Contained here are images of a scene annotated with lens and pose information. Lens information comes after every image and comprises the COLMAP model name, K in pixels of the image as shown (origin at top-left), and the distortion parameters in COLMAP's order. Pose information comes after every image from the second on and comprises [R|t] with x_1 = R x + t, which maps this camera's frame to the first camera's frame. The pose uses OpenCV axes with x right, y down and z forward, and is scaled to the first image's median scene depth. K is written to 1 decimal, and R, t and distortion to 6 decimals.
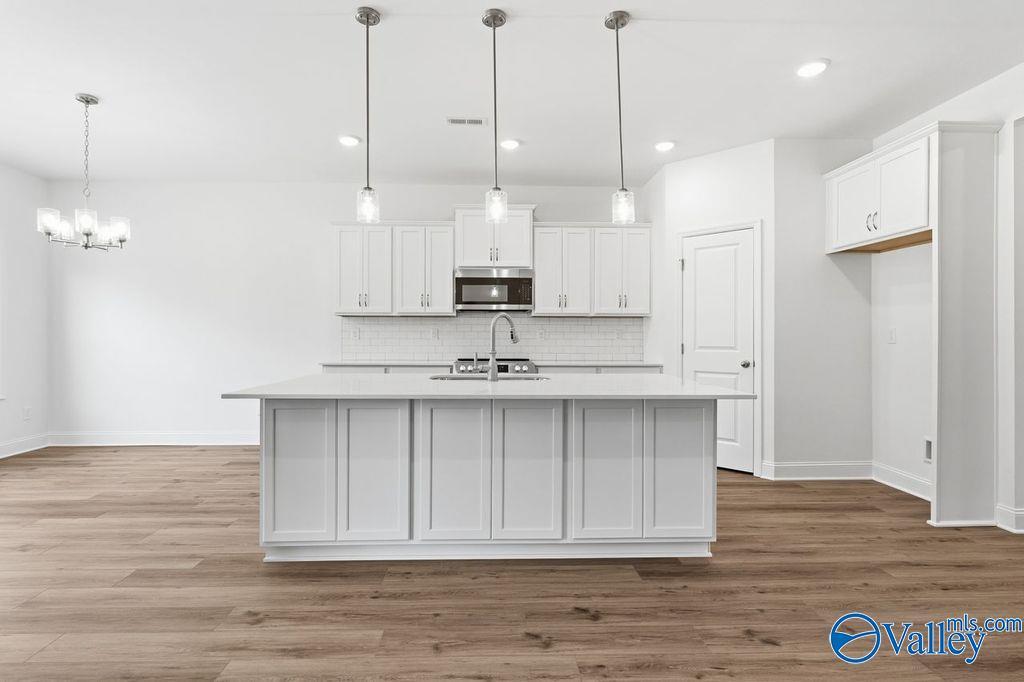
lens RADIAL K [[513.6, 0, 510.8], [0, 513.6, 340.1], [0, 0, 1]] dist [-0.000095, 0.000212]
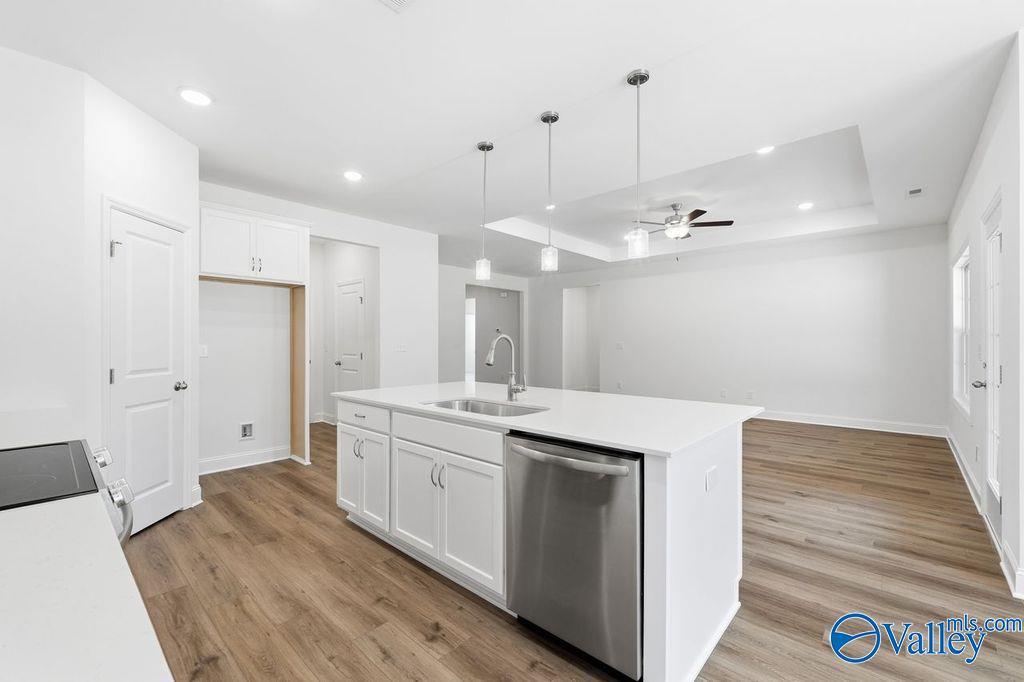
lens RADIAL K [[432.5, 0, 509.1], [0, 432.5, 337.8], [0, 0, 1]] dist [-0.008765, -0.000120]
pose [[-0.708029, -0.000382, 0.706183, -0.466414], [0.005136, 0.999971, 0.005689, -0.037934], [-0.706165, 0.007655, -0.708006, 1.161883]]
